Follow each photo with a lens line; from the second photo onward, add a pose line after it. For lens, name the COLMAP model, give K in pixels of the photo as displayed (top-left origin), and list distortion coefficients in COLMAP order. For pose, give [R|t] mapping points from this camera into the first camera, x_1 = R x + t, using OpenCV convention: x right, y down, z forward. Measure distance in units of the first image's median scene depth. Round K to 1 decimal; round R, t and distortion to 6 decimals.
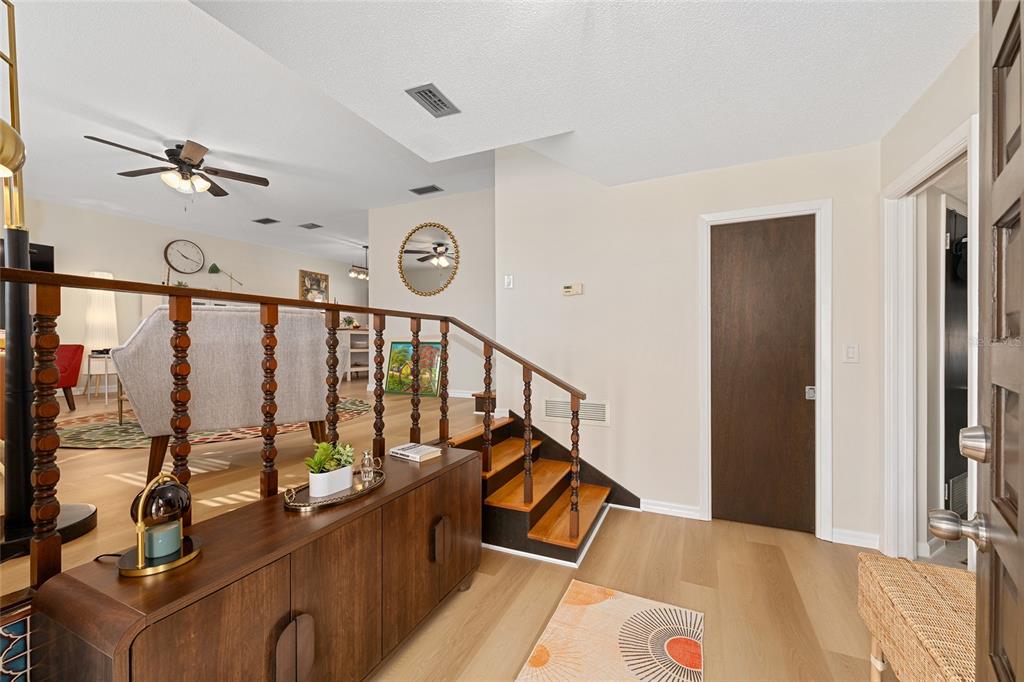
lens RADIAL K [[410.1, 0, 515.1], [0, 410.1, 335.7], [0, 0, 1]] dist [-0.001764, -0.000348]
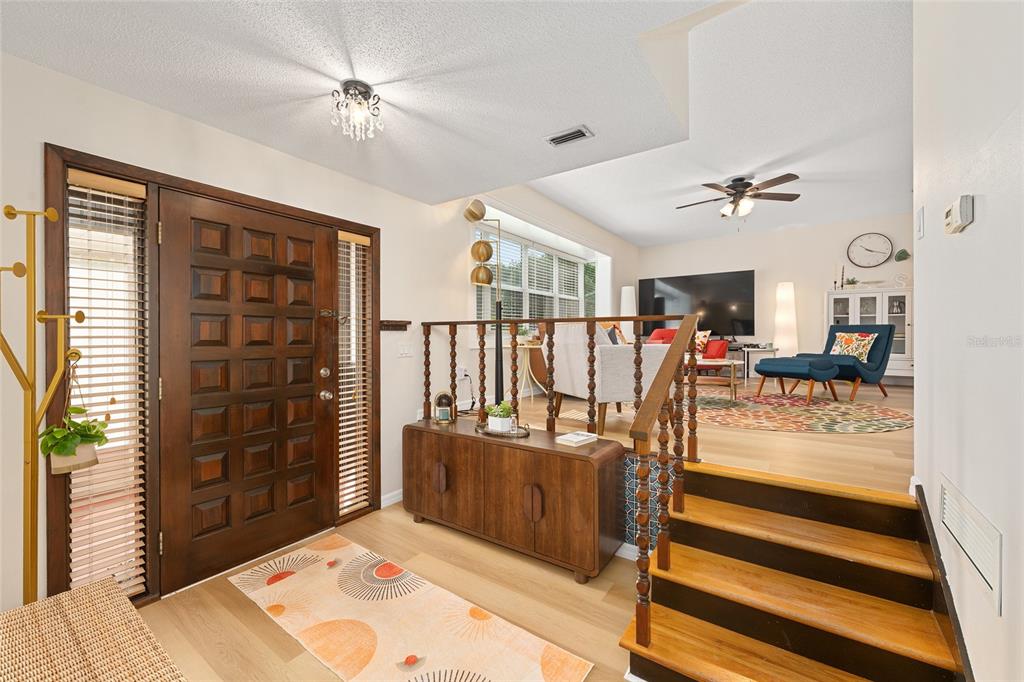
lens RADIAL K [[410.1, 0, 515.1], [0, 410.1, 335.7], [0, 0, 1]] dist [-0.001764, -0.000348]
pose [[-0.181246, 0.012303, -0.983361, 1.077015], [0.012725, 0.999867, 0.010164, -0.028713], [0.983355, -0.010672, -0.181378, 1.193492]]
